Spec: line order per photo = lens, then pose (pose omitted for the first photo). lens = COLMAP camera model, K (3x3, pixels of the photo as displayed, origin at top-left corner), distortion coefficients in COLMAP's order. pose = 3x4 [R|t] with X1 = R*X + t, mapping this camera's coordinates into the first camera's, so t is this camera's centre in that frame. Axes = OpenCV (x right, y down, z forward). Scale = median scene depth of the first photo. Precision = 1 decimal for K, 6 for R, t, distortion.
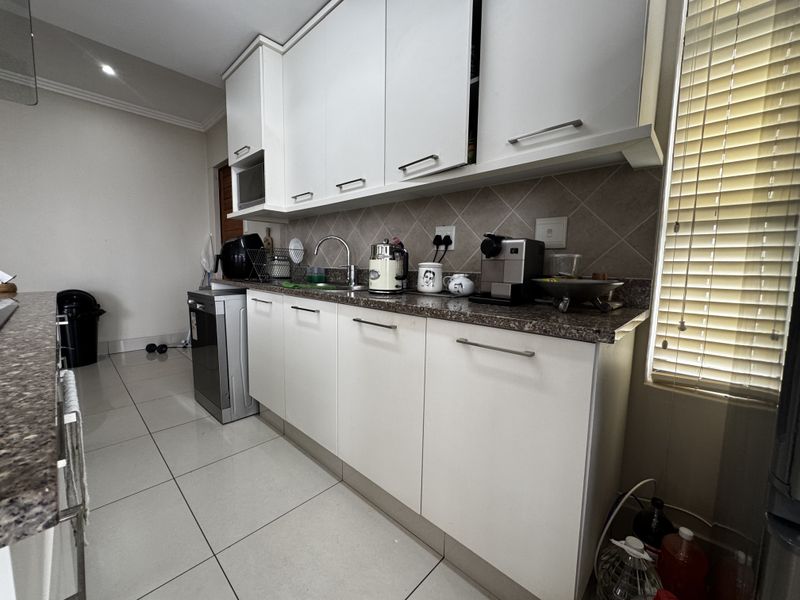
lens RADIAL K [[322.5, 0, 403.8], [0, 322.5, 299.4], [0, 0, 1]] dist [-0.001955, 0.000406]
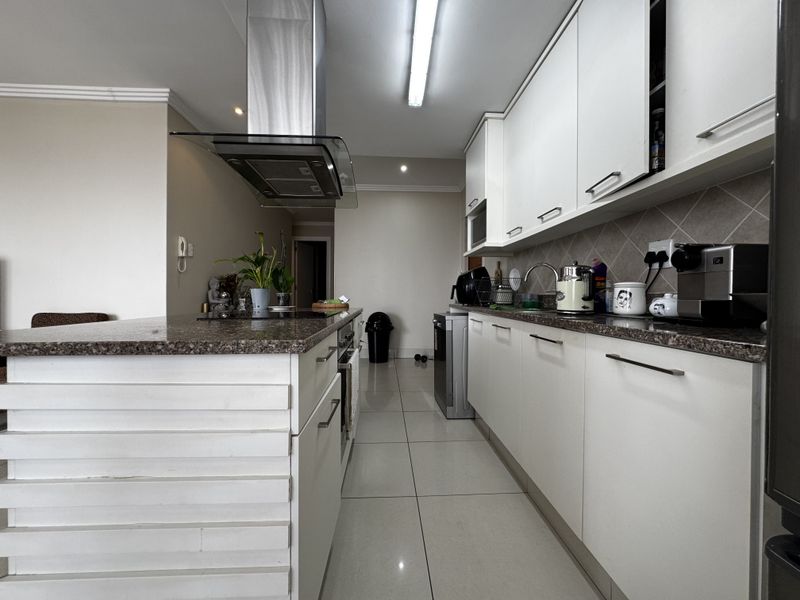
lens RADIAL K [[322.5, 0, 401.2], [0, 322.5, 300.1], [0, 0, 1]] dist [-0.001955, 0.000406]
pose [[0.721832, -0.004481, -0.692054, 0.224740], [-0.066196, 0.994947, -0.075487, 0.043416], [0.688896, 0.100300, 0.717888, -0.085816]]
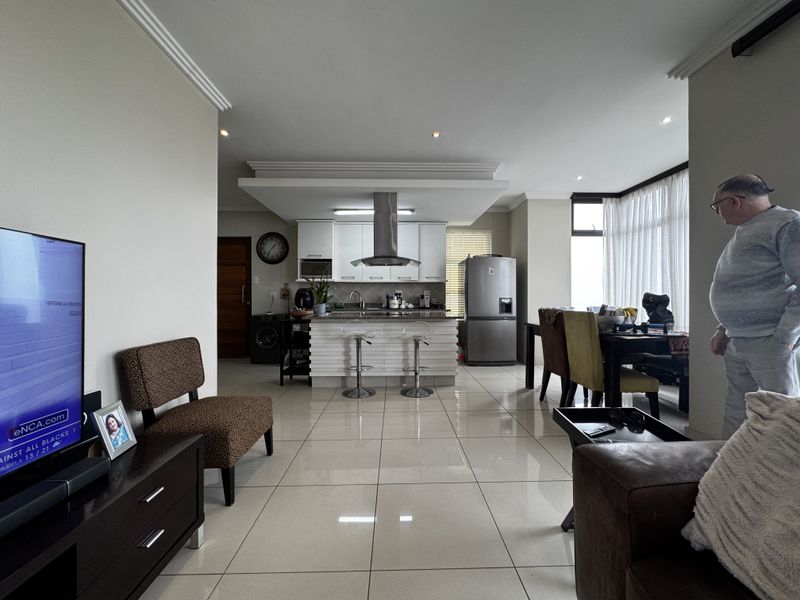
lens RADIAL K [[322.5, 0, 401.0], [0, 322.5, 298.1], [0, 0, 1]] dist [-0.001955, 0.000406]
pose [[0.706498, -0.014258, 0.707571, -2.425610], [0.082305, 0.994668, -0.062138, 0.089873], [-0.702913, 0.102137, 0.703905, -1.565367]]
